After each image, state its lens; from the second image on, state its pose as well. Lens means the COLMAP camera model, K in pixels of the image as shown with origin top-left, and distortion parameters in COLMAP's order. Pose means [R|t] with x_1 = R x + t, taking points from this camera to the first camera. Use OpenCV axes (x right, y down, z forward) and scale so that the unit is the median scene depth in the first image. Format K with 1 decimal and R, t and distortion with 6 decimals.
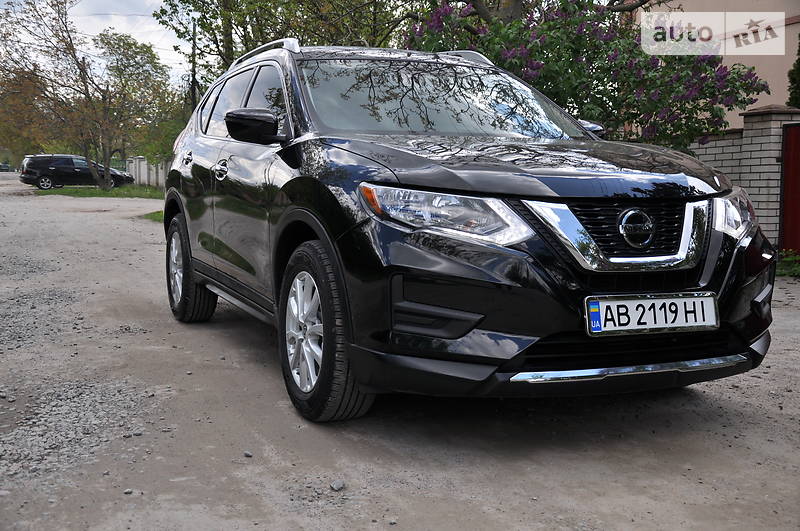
lens RADIAL K [[943.0, 0, 423.5], [0, 943.0, 281.1], [0, 0, 1]] dist [0.046644, 0.000000]
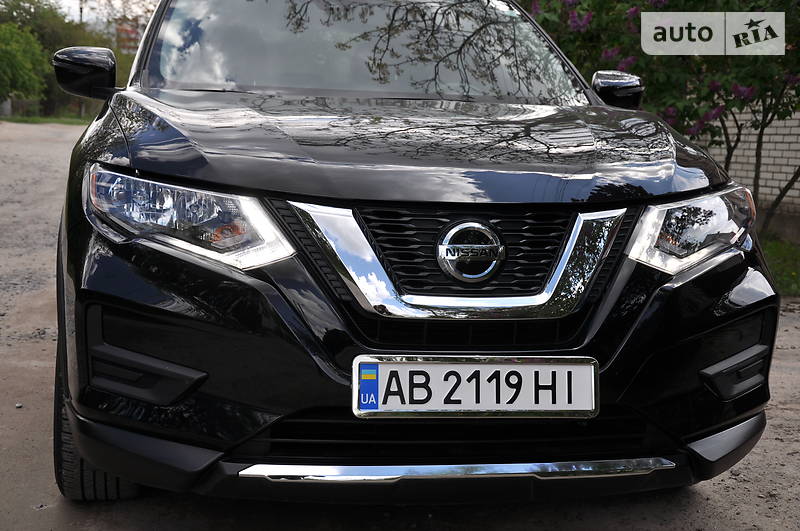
lens RADIAL K [[1180.5, 0, 400.6], [0, 1180.5, 271.5], [0, 0, 1]] dist [0.192244, 0.000000]
pose [[0.967837, 0.051594, -0.246229, 0.396238], [-0.047398, 0.998613, 0.022941, -0.061147], [0.247071, -0.010532, 0.968940, 0.216766]]
